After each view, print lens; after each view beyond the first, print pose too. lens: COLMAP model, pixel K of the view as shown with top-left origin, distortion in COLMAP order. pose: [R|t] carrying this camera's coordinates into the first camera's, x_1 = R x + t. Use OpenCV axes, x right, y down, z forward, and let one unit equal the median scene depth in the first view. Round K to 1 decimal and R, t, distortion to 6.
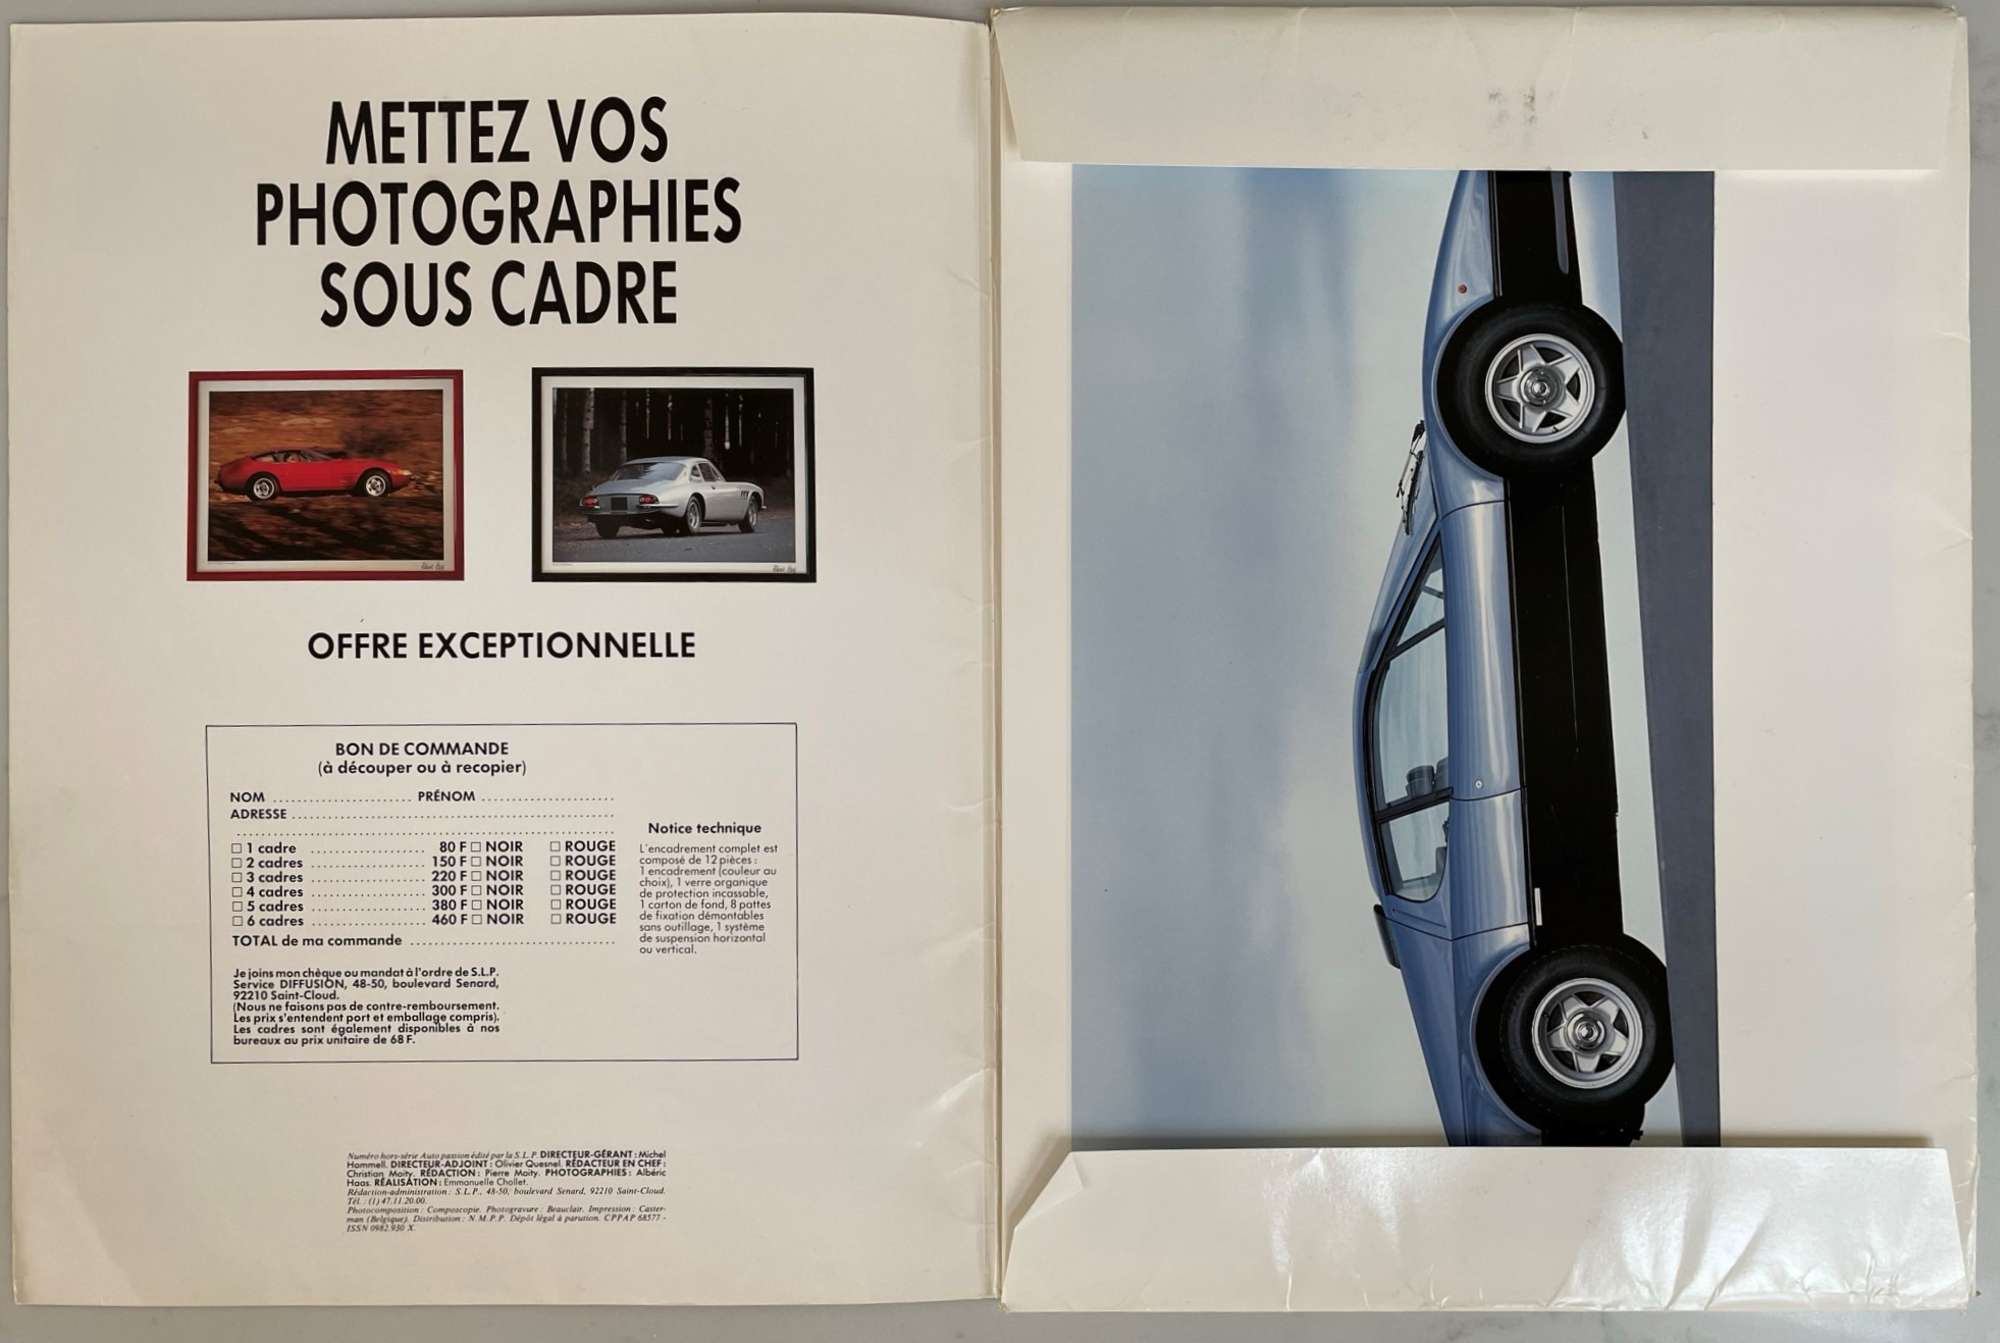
lens RADIAL K [[1490.2, 0, 1000.0], [0, 1490.2, 671.5], [0, 0, 1]] dist [0.001302, -0.000912]
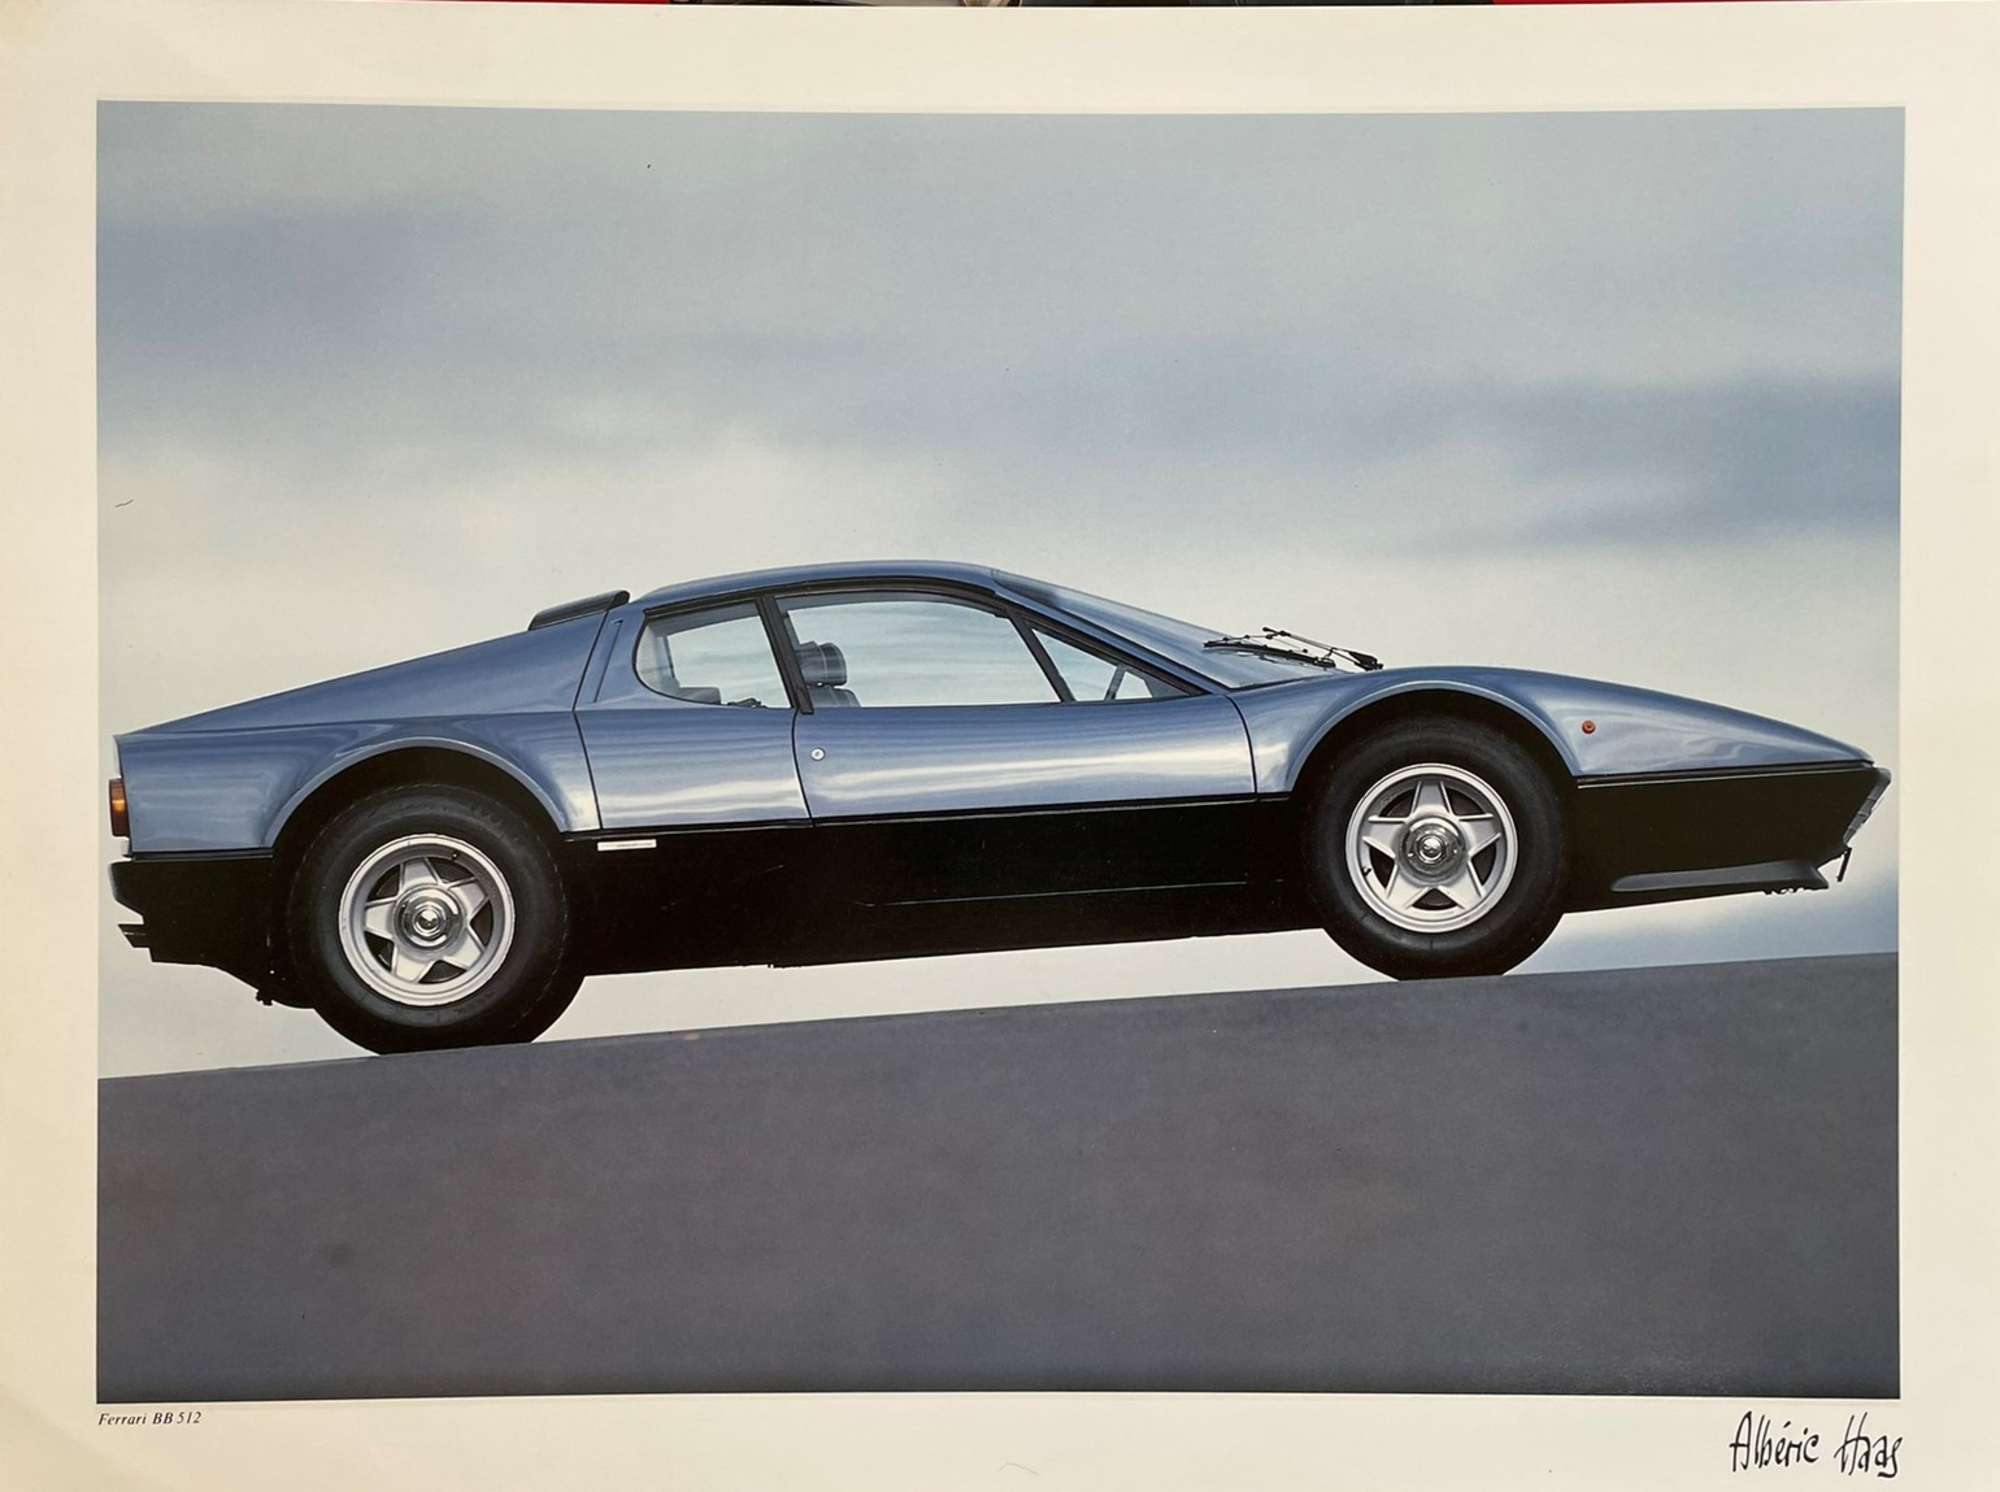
lens RADIAL K [[1506.1, 0, 1000.0], [0, 1506.1, 746.0], [0, 0, 1]] dist [0.136178, 0.001081]
pose [[-0.001913, 0.930090, 0.367326, 0.077460], [-0.999998, -0.001436, -0.001570, -0.002241], [-0.000933, -0.367328, 0.930091, 0.392638]]
